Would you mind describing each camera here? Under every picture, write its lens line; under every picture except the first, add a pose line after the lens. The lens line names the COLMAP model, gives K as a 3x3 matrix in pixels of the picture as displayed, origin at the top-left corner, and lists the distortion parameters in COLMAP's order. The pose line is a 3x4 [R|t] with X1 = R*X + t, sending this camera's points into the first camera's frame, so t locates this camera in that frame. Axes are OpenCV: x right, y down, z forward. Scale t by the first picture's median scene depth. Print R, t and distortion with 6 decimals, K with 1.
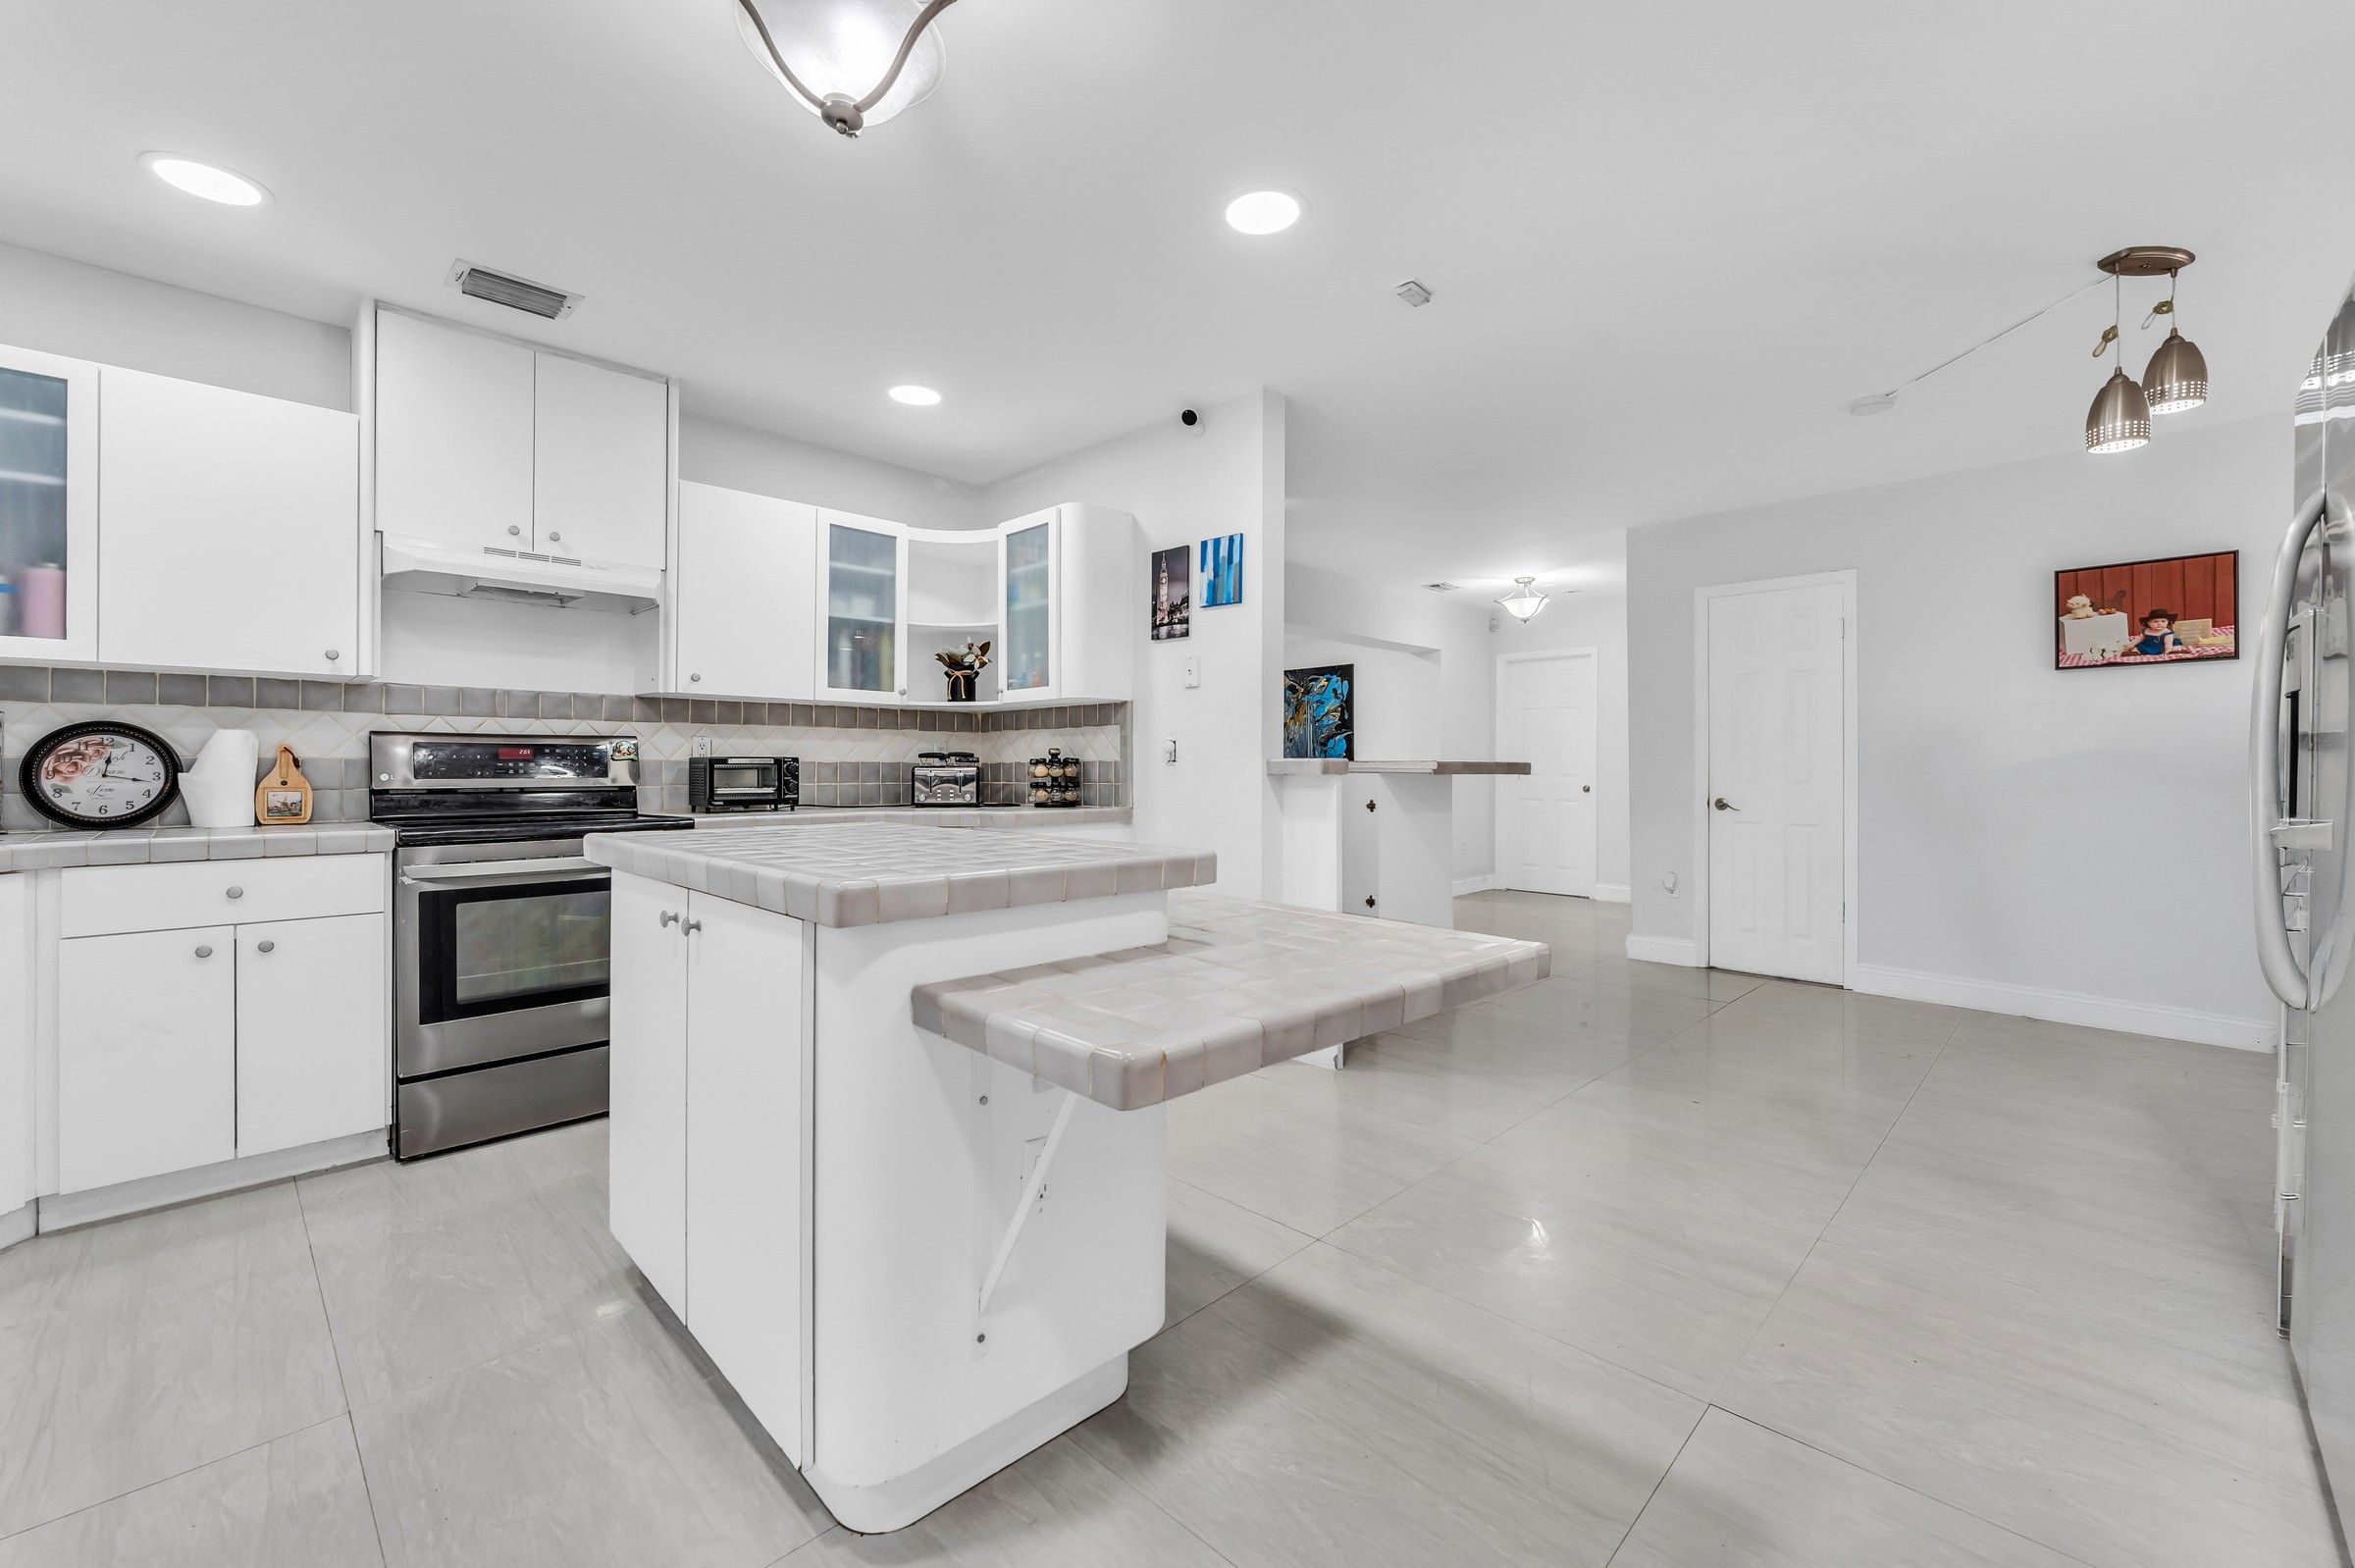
lens RADIAL K [[969.5, 0, 1171.7], [0, 969.5, 770.0], [0, 0, 1]] dist [0.003095, -0.000374]
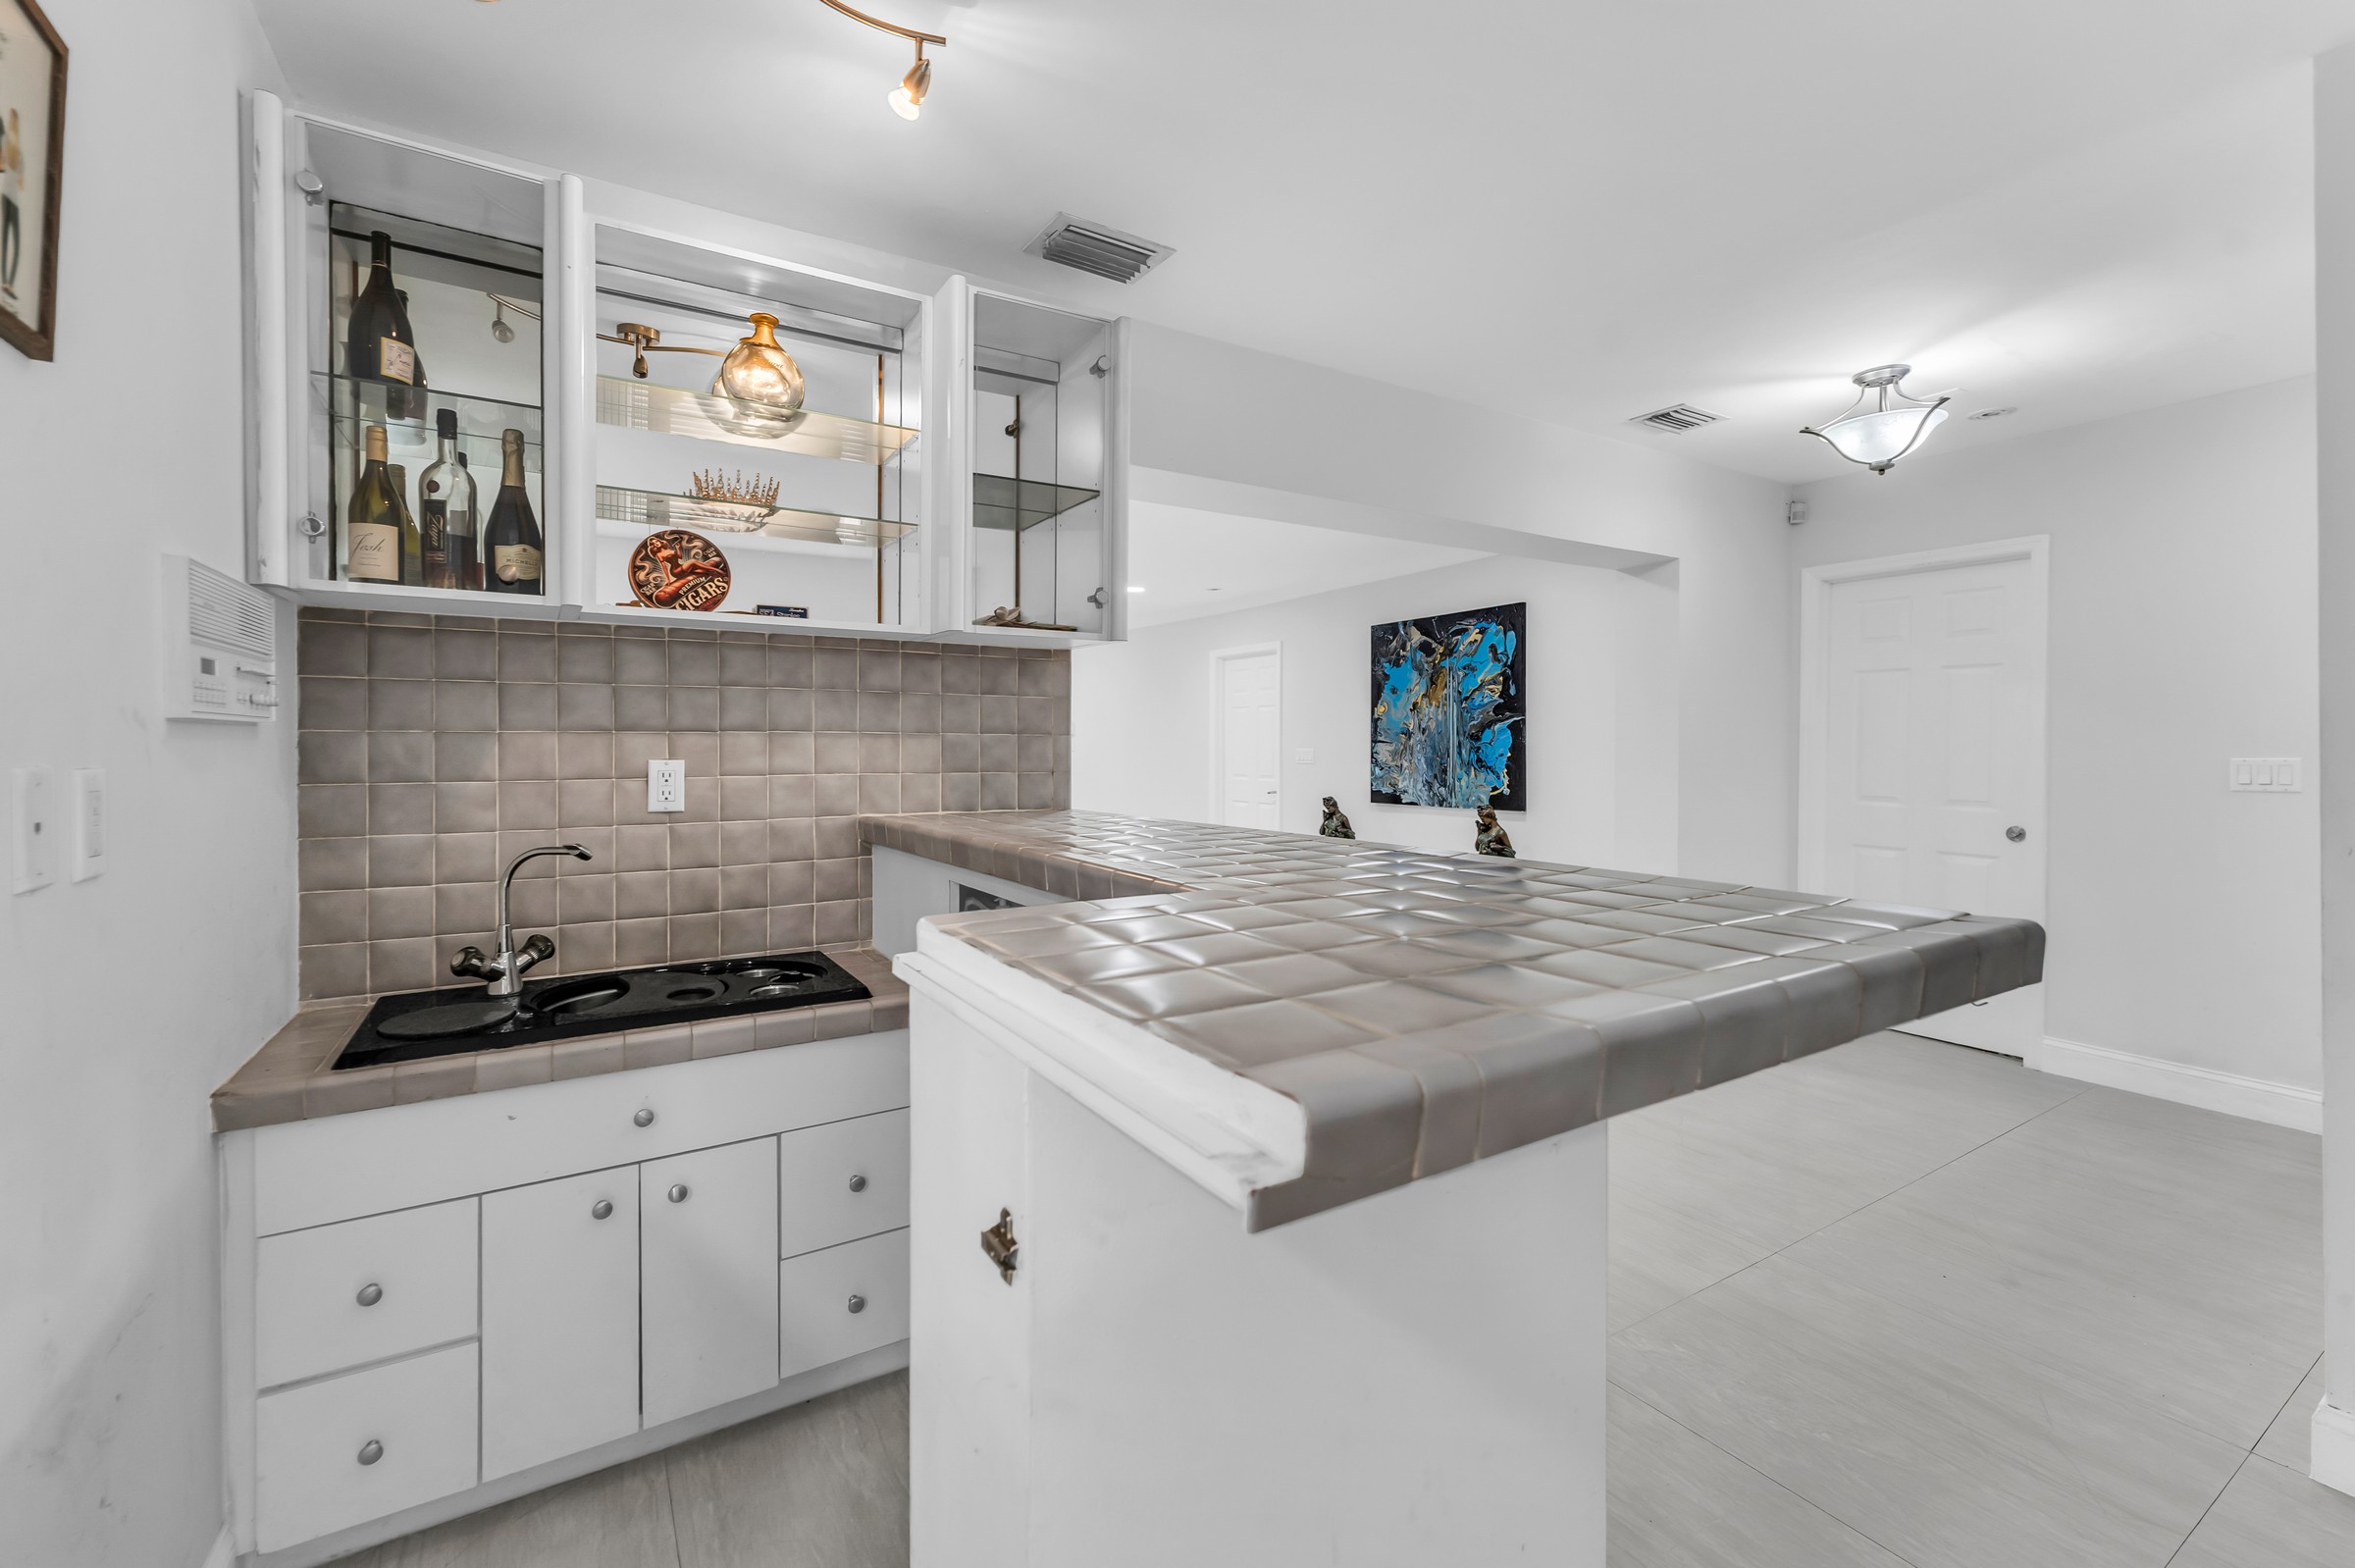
lens RADIAL K [[969.5, 0, 1159.7], [0, 969.5, 750.8], [0, 0, 1]] dist [0.003095, -0.000374]
pose [[0.967372, -0.000956, -0.253357, 0.289273], [0.002053, 0.999990, 0.004066, -0.051678], [0.253350, -0.004453, 0.967364, 0.889054]]
